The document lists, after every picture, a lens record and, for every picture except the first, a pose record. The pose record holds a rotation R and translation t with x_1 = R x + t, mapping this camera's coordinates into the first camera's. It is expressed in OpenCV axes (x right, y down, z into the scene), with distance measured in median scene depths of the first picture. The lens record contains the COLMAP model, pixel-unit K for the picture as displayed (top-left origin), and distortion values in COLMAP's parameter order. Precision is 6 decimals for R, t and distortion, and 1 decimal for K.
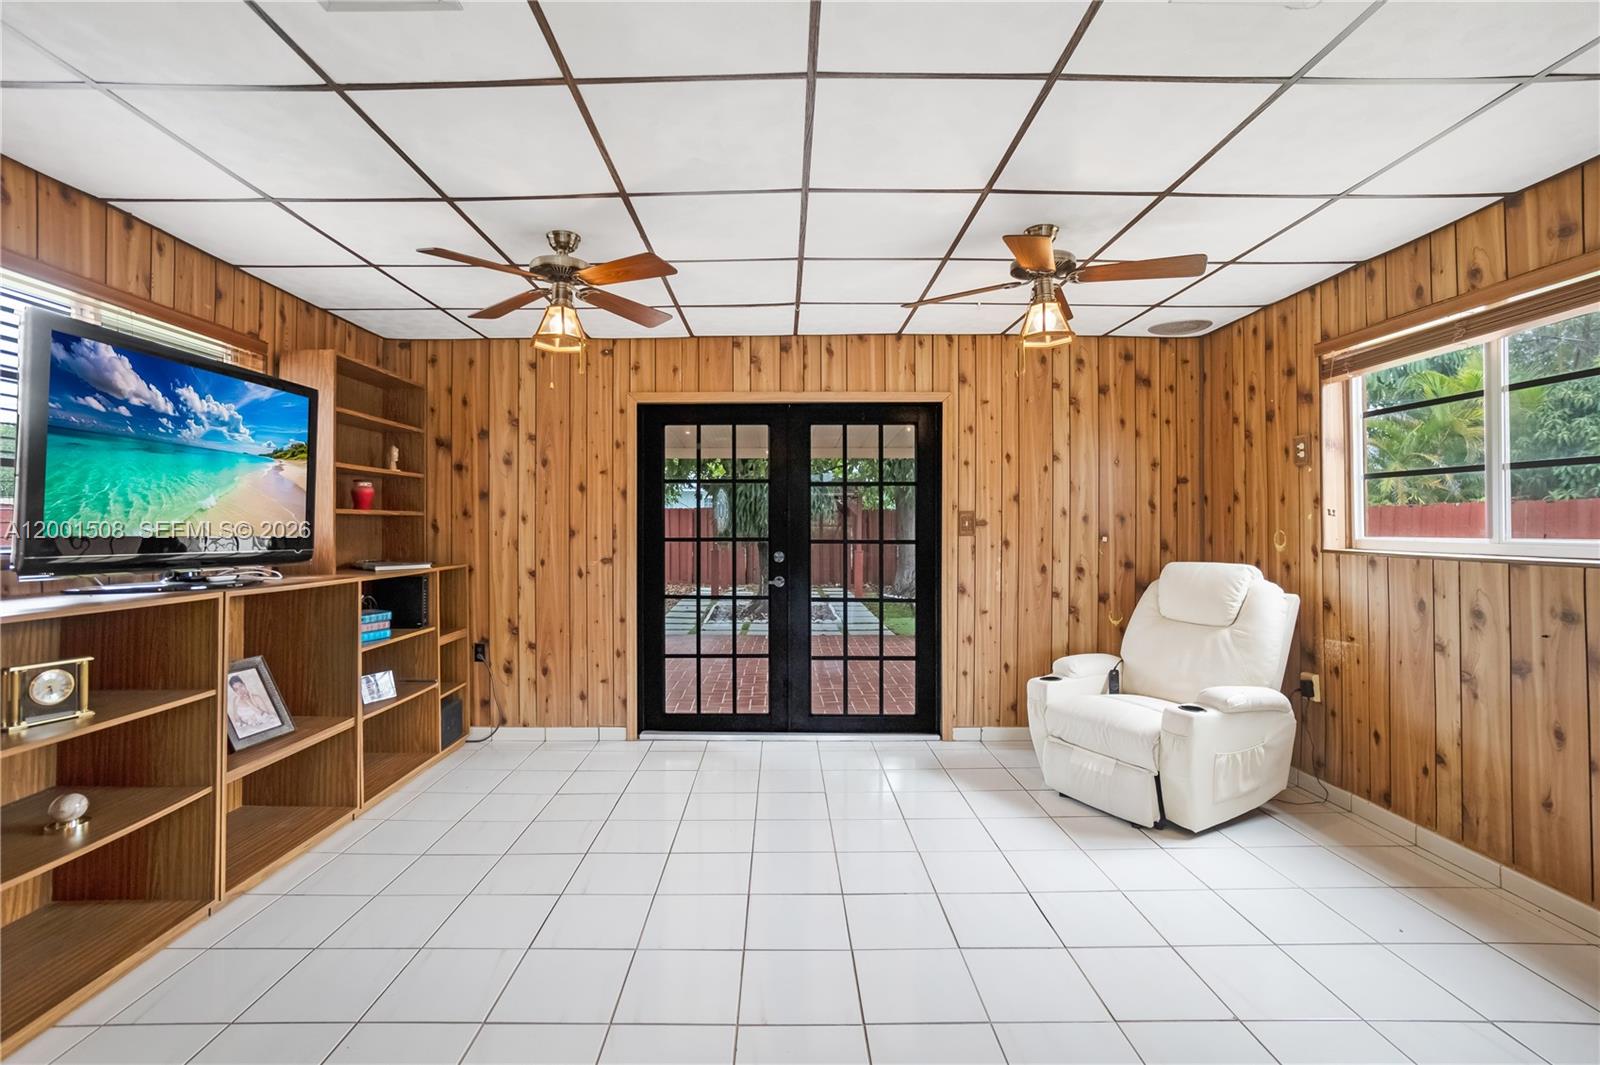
lens RADIAL K [[713.4, 0, 790.2], [0, 713.4, 517.1], [0, 0, 1]] dist [-0.051452, 0.024999]
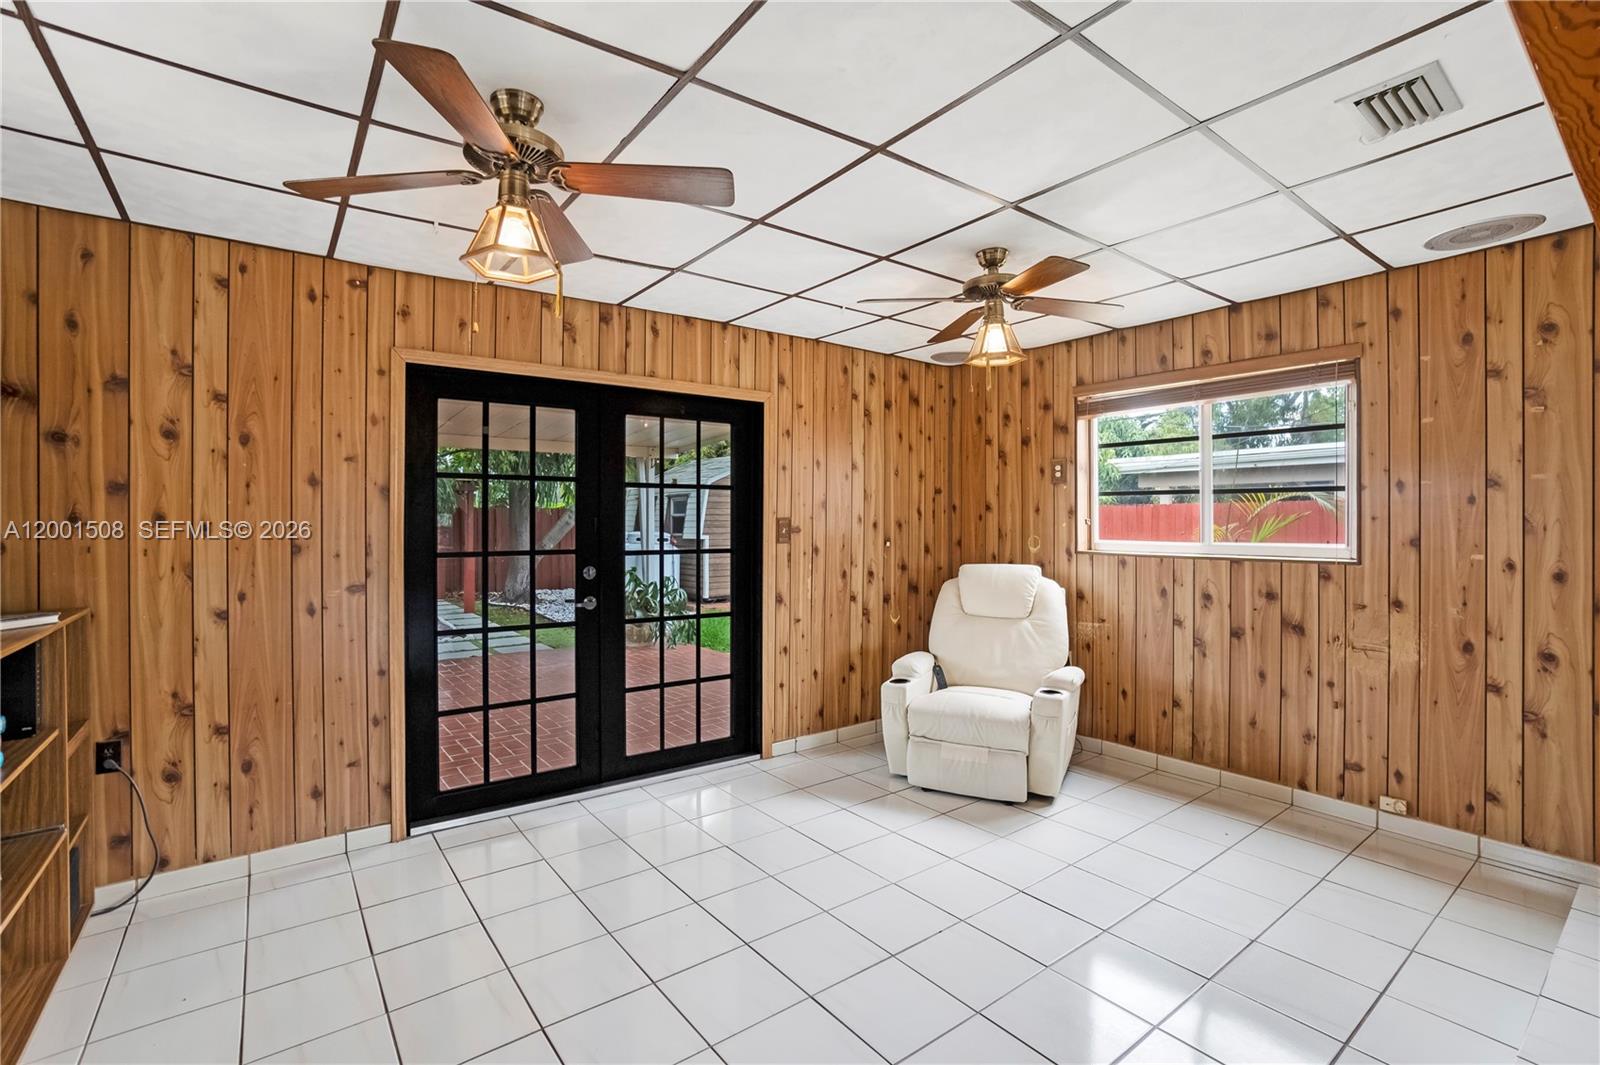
lens RADIAL K [[717.1, 0, 787.2], [0, 717.1, 519.6], [0, 0, 1]] dist [-0.064218, 0.028279]
pose [[0.810385, 0.001535, 0.585896, -0.329365], [-0.006242, 0.999962, 0.006014, -0.012075], [-0.585864, -0.008531, 0.810364, 0.216868]]
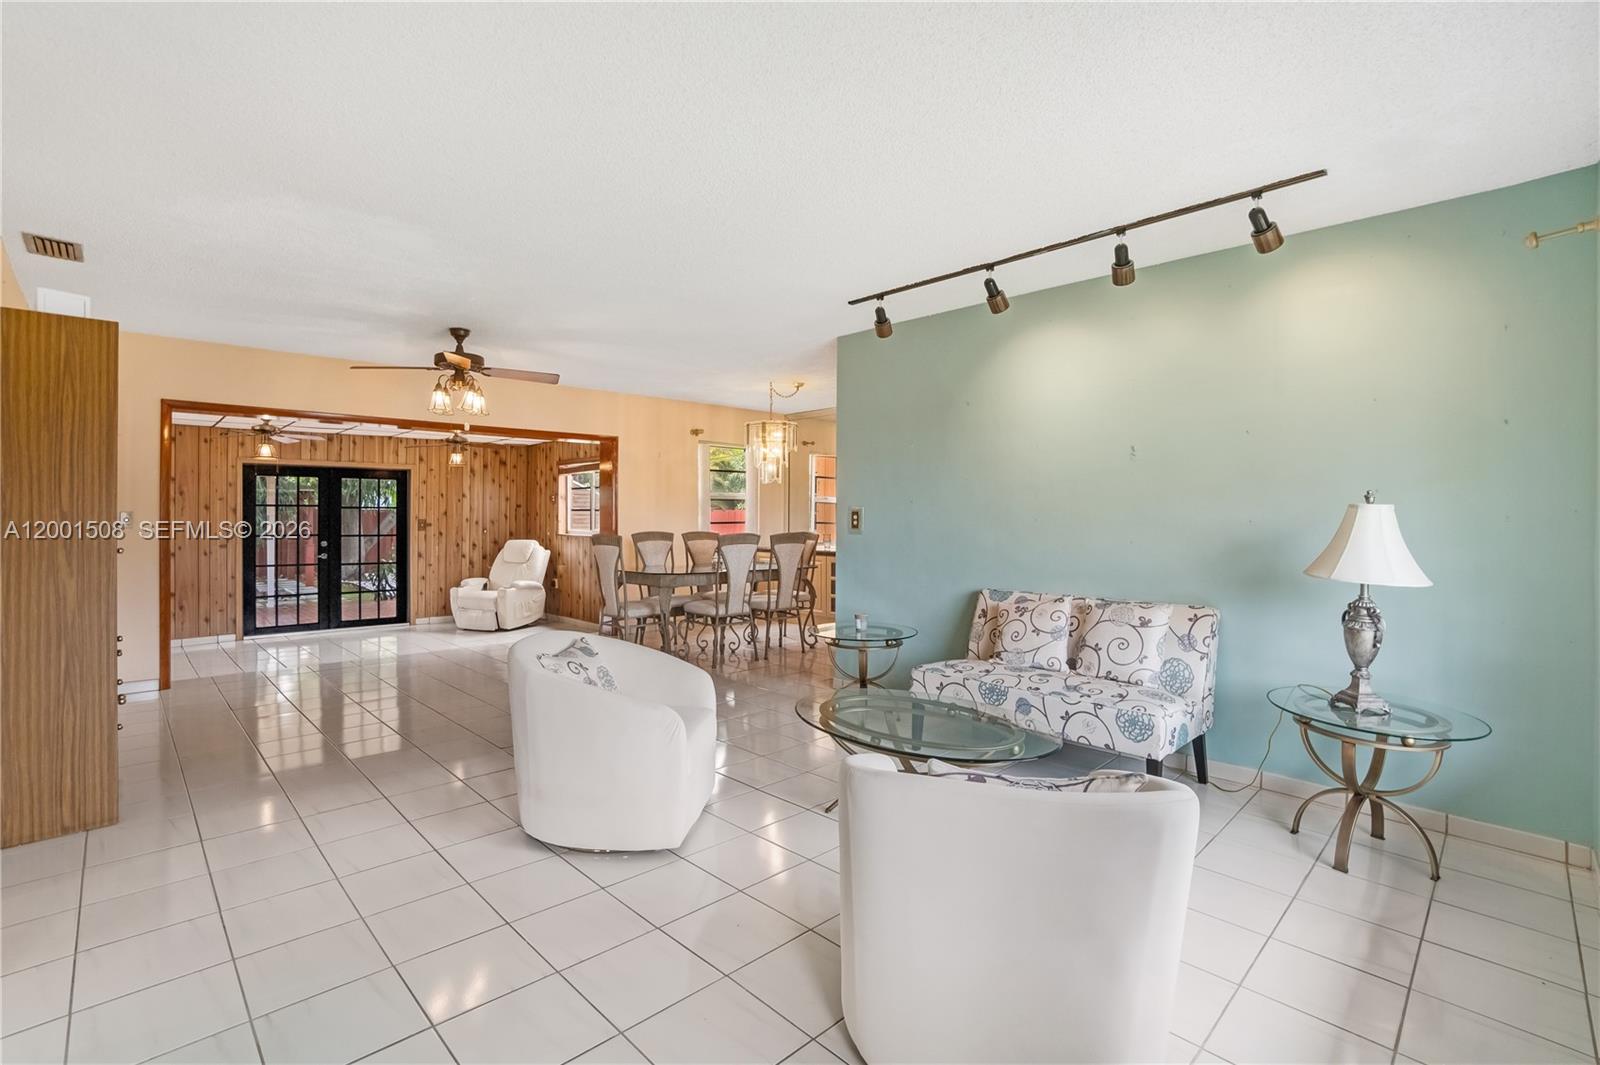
lens RADIAL K [[723.3, 0, 776.8], [0, 723.3, 507.9], [0, 0, 1]] dist [-0.067681, 0.029326]
pose [[0.733268, 0.006594, 0.679907, -0.461373], [-0.008218, 0.999966, -0.000835, -0.052889], [-0.679890, -0.004975, 0.733298, -1.406785]]
